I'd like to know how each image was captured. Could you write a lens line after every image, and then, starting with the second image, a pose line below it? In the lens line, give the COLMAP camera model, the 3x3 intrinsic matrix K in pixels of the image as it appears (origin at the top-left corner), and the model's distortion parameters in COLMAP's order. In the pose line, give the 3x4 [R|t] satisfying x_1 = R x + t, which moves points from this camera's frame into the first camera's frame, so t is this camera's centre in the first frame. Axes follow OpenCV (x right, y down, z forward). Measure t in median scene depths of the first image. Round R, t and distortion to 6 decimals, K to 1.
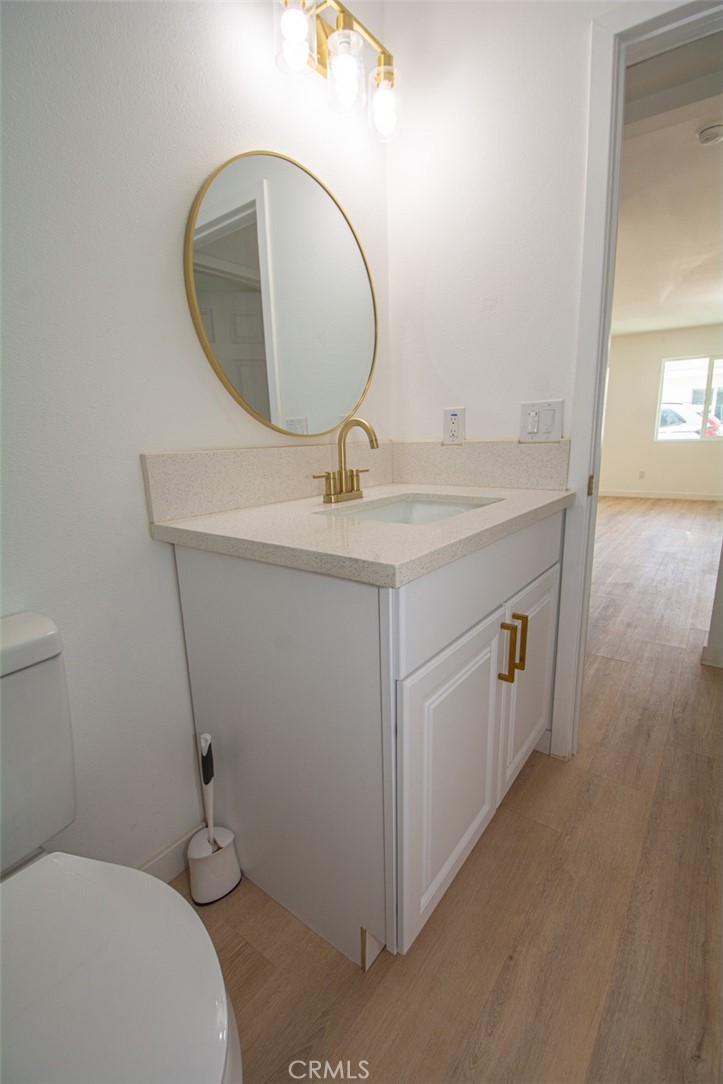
lens RADIAL K [[474.2, 0, 362.8], [0, 474.2, 542.6], [0, 0, 1]] dist [0.003509, -0.014176]
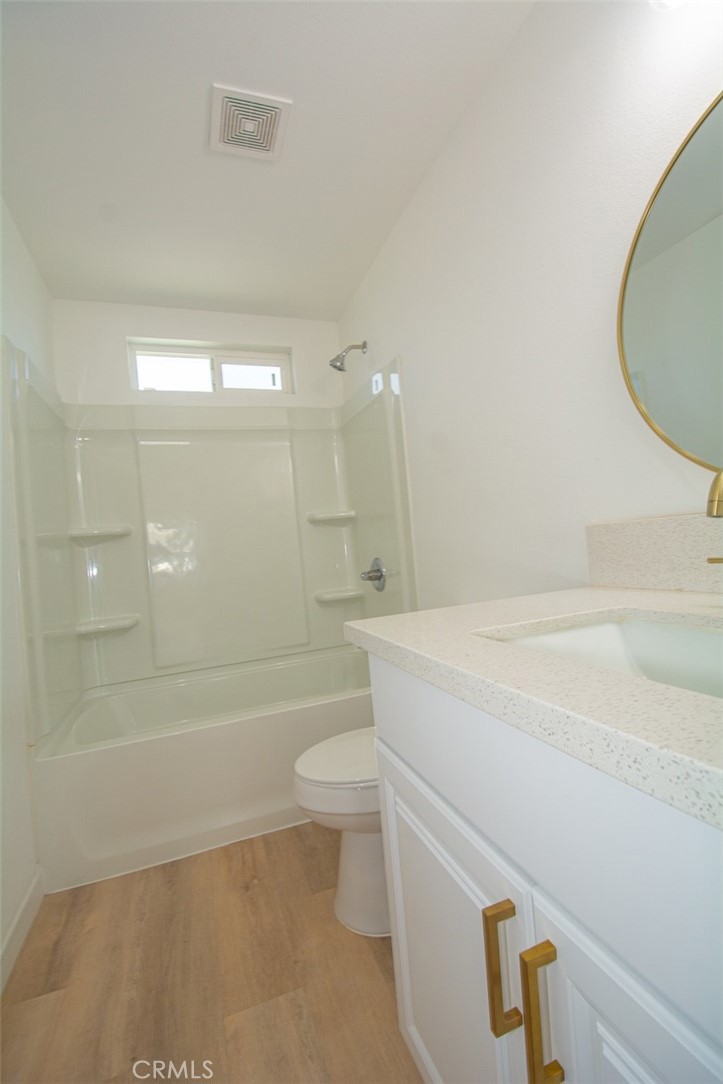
lens RADIAL K [[474.2, 0, 362.1], [0, 474.2, 542.7], [0, 0, 1]] dist [0.003509, -0.014176]
pose [[-0.536896, 0.065927, -0.841069, 0.695579], [-0.084709, 0.987691, 0.131494, -0.216600], [0.839385, 0.141845, -0.524703, 1.002252]]
